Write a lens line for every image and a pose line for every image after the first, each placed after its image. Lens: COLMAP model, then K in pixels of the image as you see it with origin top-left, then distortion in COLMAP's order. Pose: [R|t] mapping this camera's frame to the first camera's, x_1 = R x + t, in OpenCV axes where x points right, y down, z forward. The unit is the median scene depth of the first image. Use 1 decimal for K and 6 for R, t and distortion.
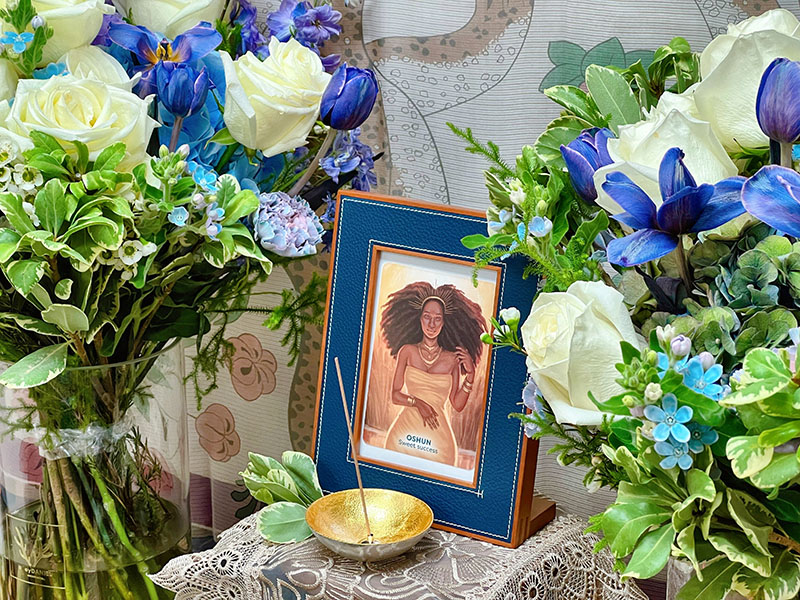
lens RADIAL K [[1794.1, 0, 400.0], [0, 1794.1, 301.3], [0, 0, 1]] dist [0.154087, 0.000000]
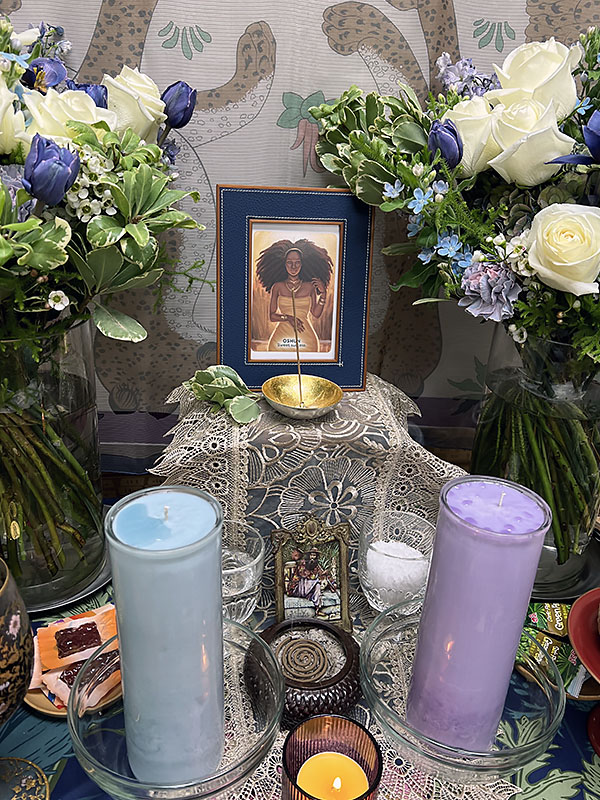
lens RADIAL K [[678.3, 0, 300.0], [0, 678.3, 396.2], [0, 0, 1]] dist [-0.003968, -0.004230]
pose [[0.776766, -0.230644, 0.586036, -0.351619], [0.144750, 0.970998, 0.190292, 0.010773], [-0.612929, -0.062984, 0.787624, 0.514082]]
